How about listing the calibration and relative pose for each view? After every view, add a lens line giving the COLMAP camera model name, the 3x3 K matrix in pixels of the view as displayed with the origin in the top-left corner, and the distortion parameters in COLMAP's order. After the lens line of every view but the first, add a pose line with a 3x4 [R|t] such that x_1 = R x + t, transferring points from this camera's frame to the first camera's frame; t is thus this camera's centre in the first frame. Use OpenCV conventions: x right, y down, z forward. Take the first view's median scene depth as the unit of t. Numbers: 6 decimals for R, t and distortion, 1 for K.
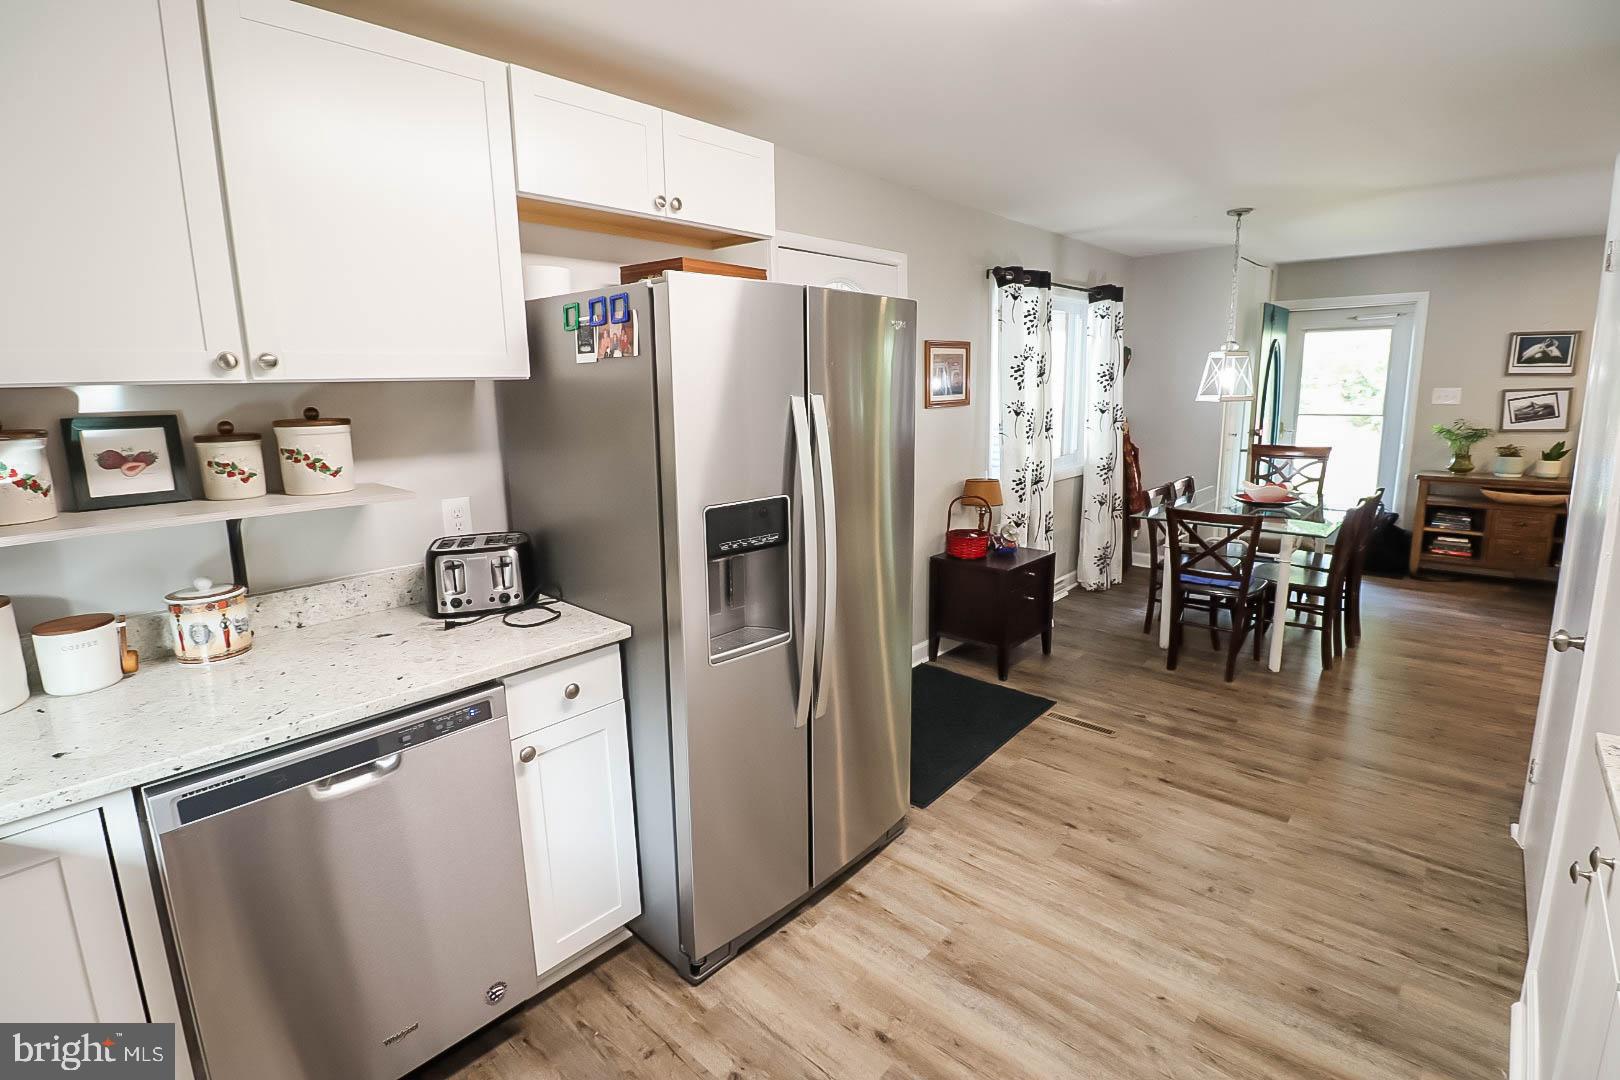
lens RADIAL K [[756.5, 0, 818.8], [0, 756.5, 520.5], [0, 0, 1]] dist [0.000712, -0.014152]
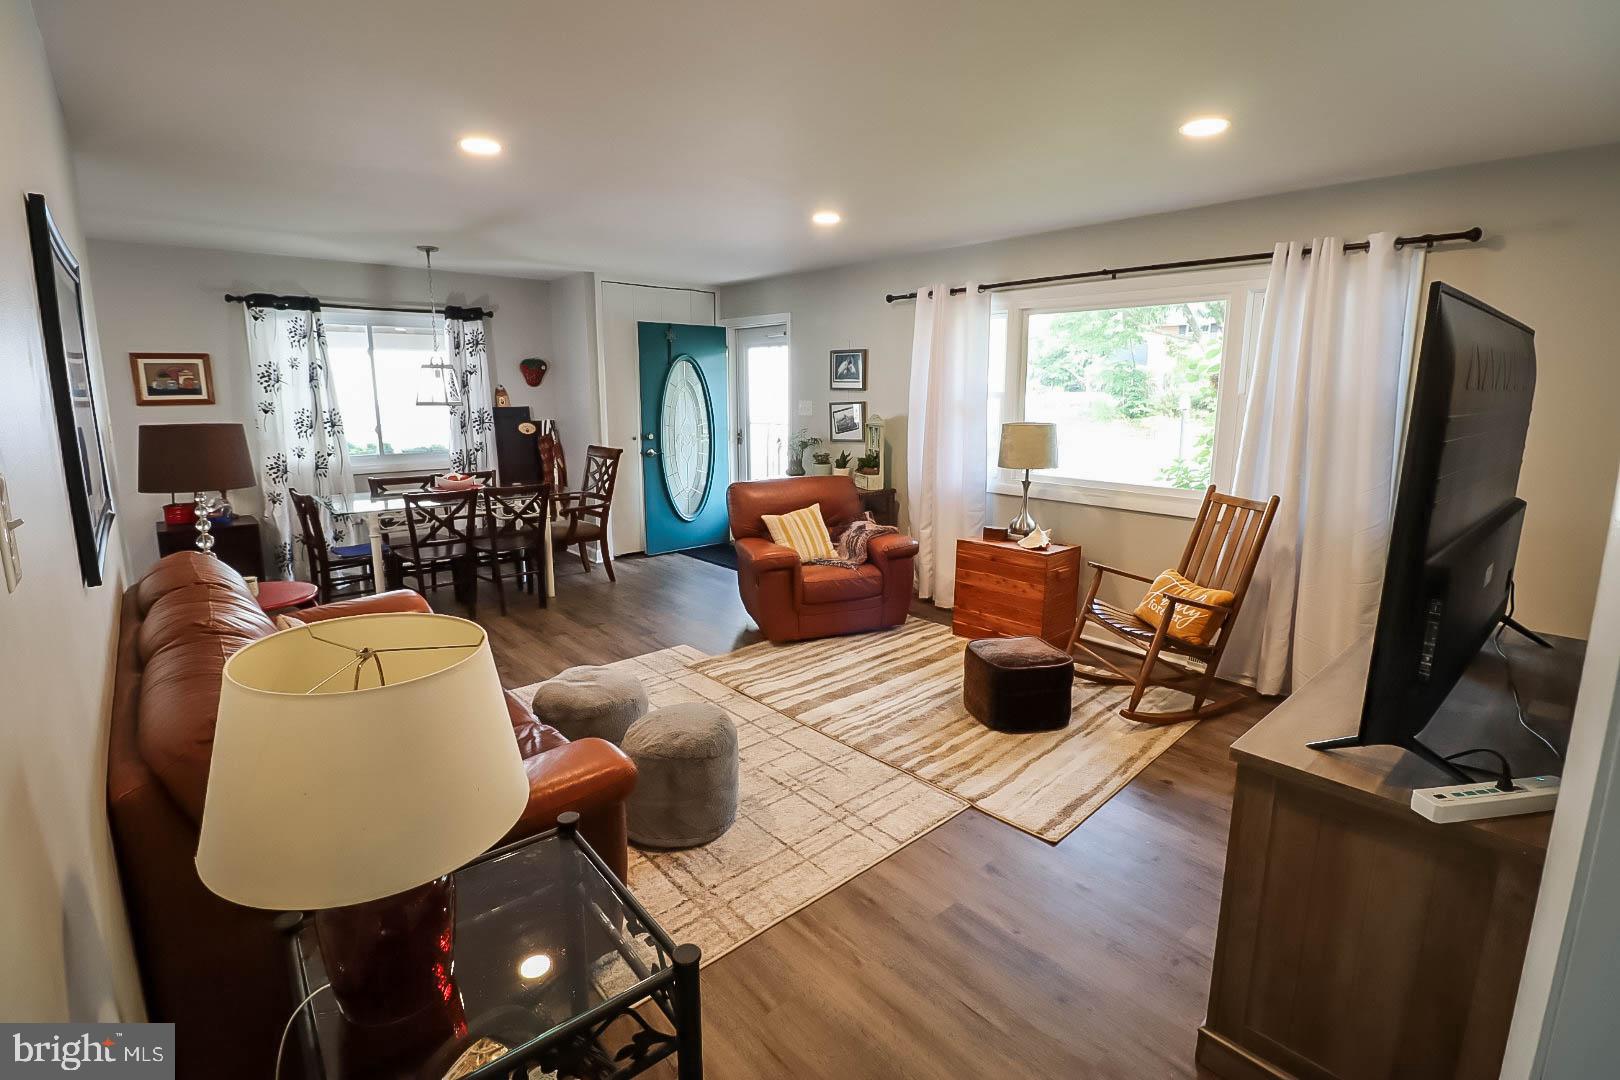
lens RADIAL K [[756.5, 0, 818.8], [0, 756.5, 520.5], [0, 0, 1]] dist [0.000712, -0.014152]
pose [[0.992628, 0.042652, -0.113444, 1.067054], [-0.043542, 0.999037, -0.005379, 0.003771], [0.113105, 0.010279, 0.993530, -0.101261]]
